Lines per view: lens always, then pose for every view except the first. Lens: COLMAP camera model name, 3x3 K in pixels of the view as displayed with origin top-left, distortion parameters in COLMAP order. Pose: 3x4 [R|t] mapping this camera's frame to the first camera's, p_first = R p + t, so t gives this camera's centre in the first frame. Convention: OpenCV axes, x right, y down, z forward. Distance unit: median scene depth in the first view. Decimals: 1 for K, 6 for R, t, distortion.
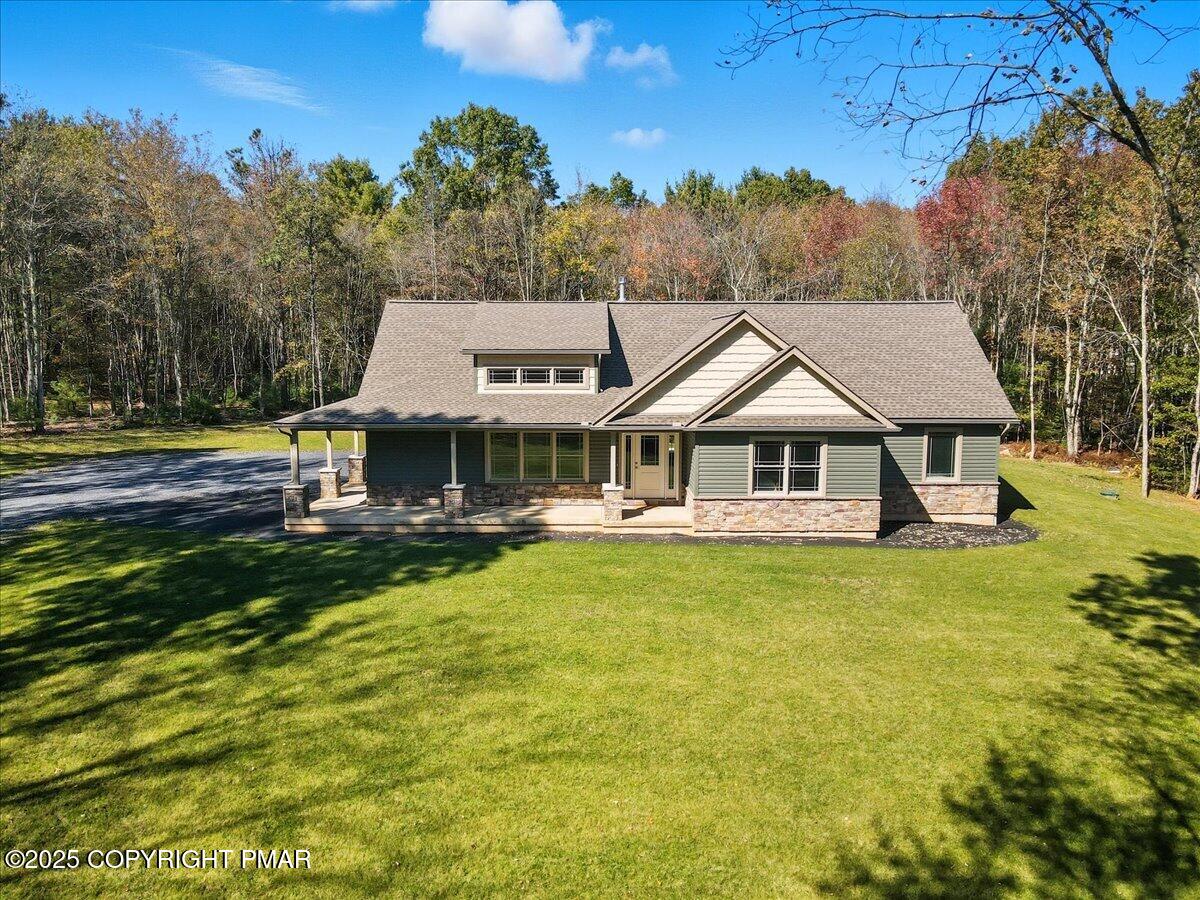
lens RADIAL K [[882.9, 0, 600.0], [0, 882.9, 450.0], [0, 0, 1]] dist [-0.003651, 0.035032]
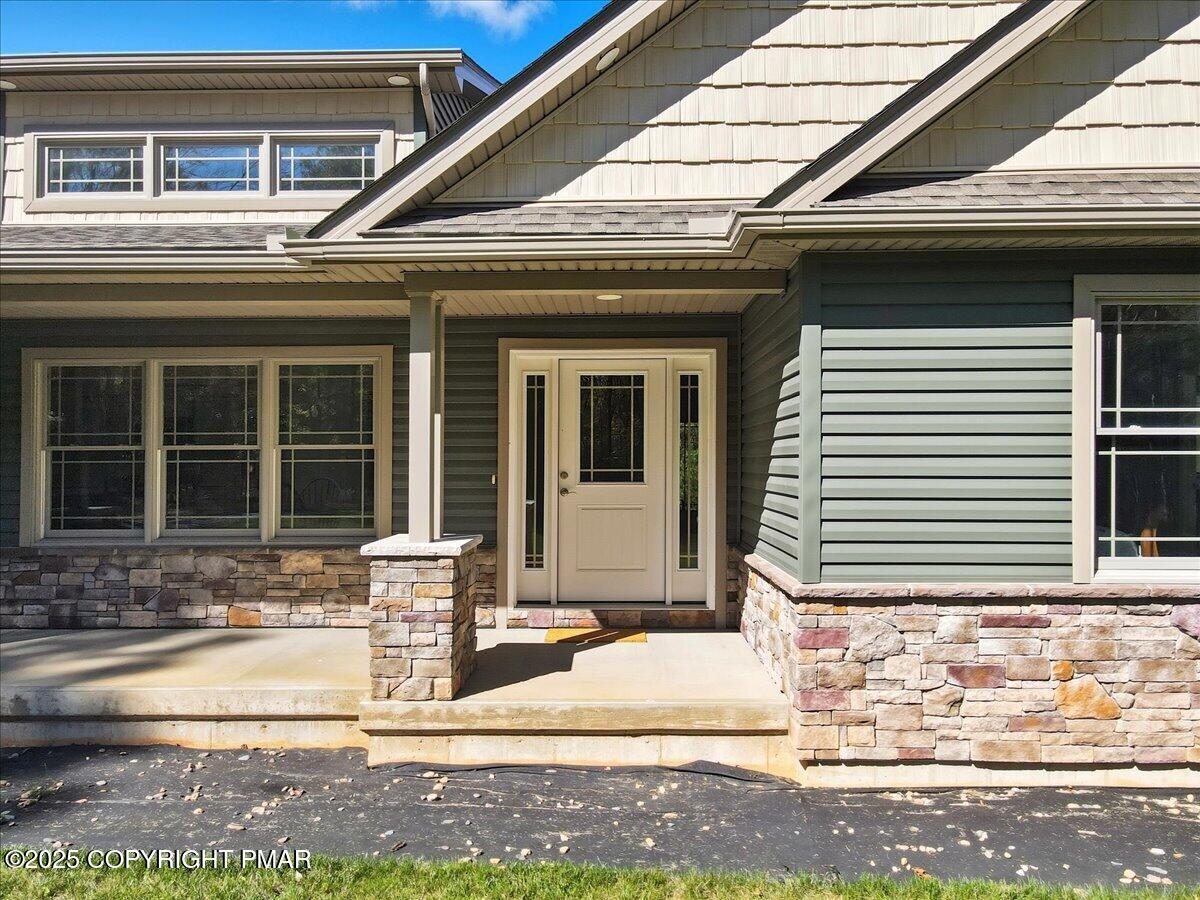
lens RADIAL K [[887.2, 0, 600.0], [0, 887.2, 450.0], [0, 0, 1]] dist [0.010865, 0.001090]
pose [[0.999557, -0.002948, -0.029609, 0.067080], [-0.001087, 0.990800, -0.135331, 0.049763], [0.029736, 0.135303, 0.990358, 0.791896]]
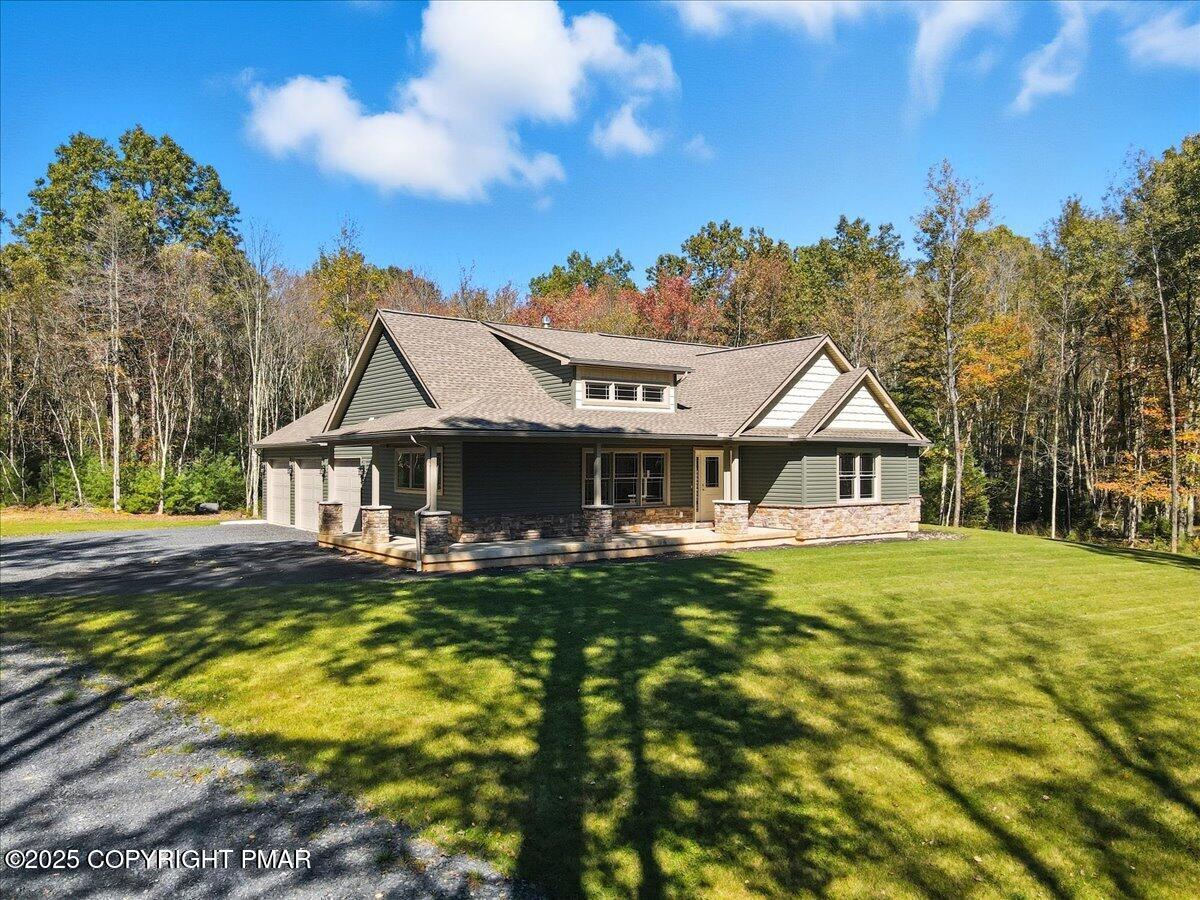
lens RADIAL K [[882.9, 0, 600.0], [0, 882.9, 450.0], [0, 0, 1]] dist [-0.003651, 0.035032]
pose [[0.803506, 0.005754, 0.595269, -0.706914], [0.074987, 0.991010, -0.110799, 0.084828], [-0.590555, 0.133665, 0.795851, 0.301053]]
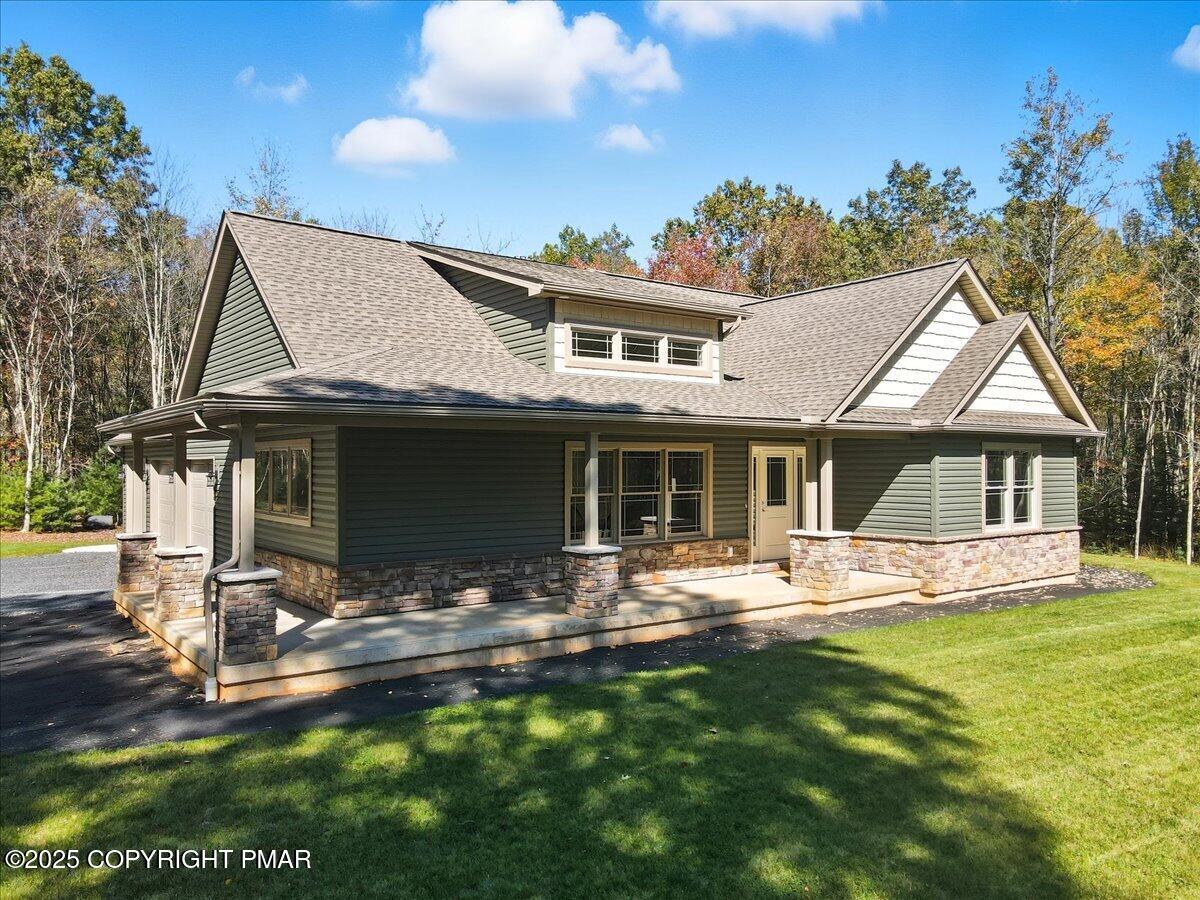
lens RADIAL K [[882.9, 0, 600.0], [0, 882.9, 450.0], [0, 0, 1]] dist [-0.003651, 0.035032]
pose [[0.802406, 0.006042, 0.596748, -0.458648], [0.074920, 0.991018, -0.110774, 0.042009], [-0.592057, 0.133594, 0.794746, 0.631315]]
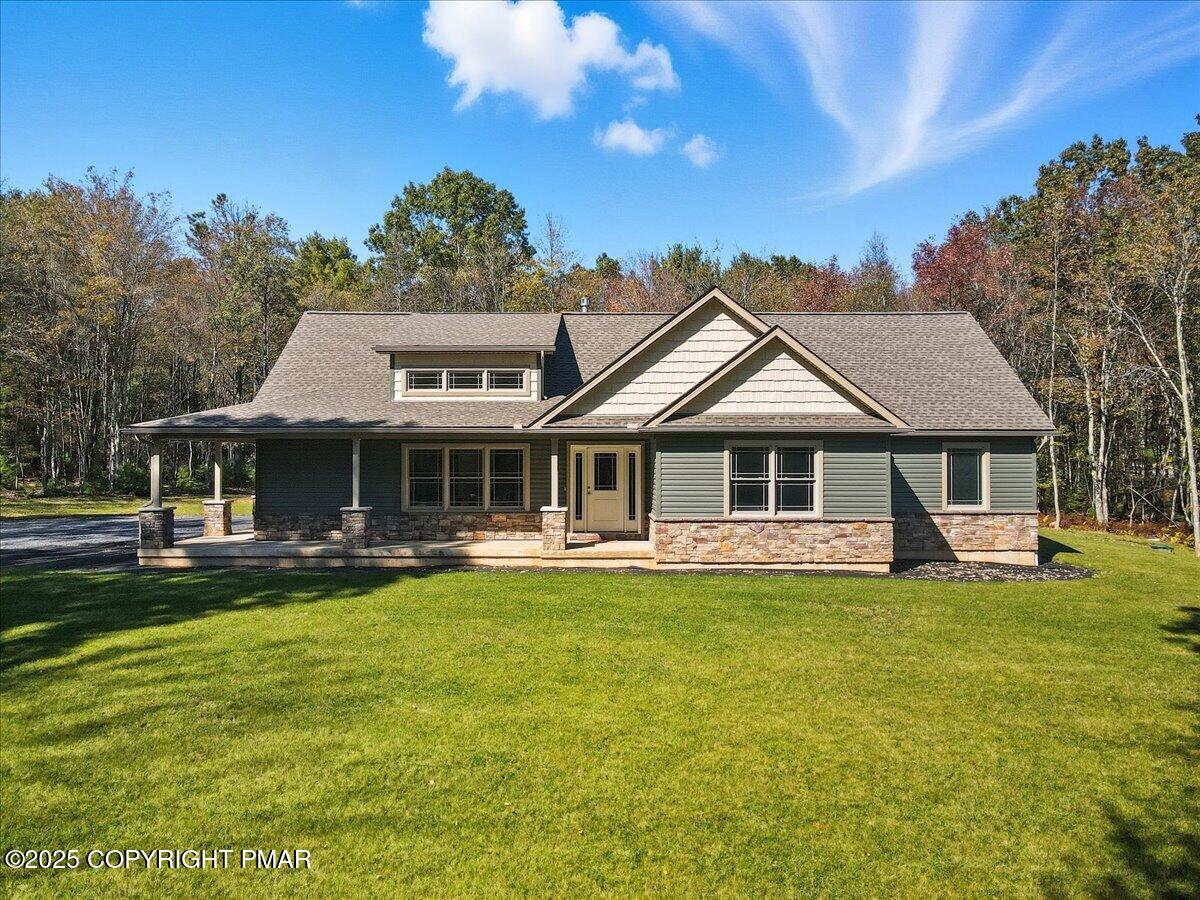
lens RADIAL K [[882.9, 0, 600.0], [0, 882.9, 450.0], [0, 0, 1]] dist [-0.003651, 0.035032]
pose [[0.999999, -0.001190, -0.000805, 0.057317], [0.001075, 0.991414, -0.130753, 0.095441], [0.000954, 0.130752, 0.991415, 0.210989]]
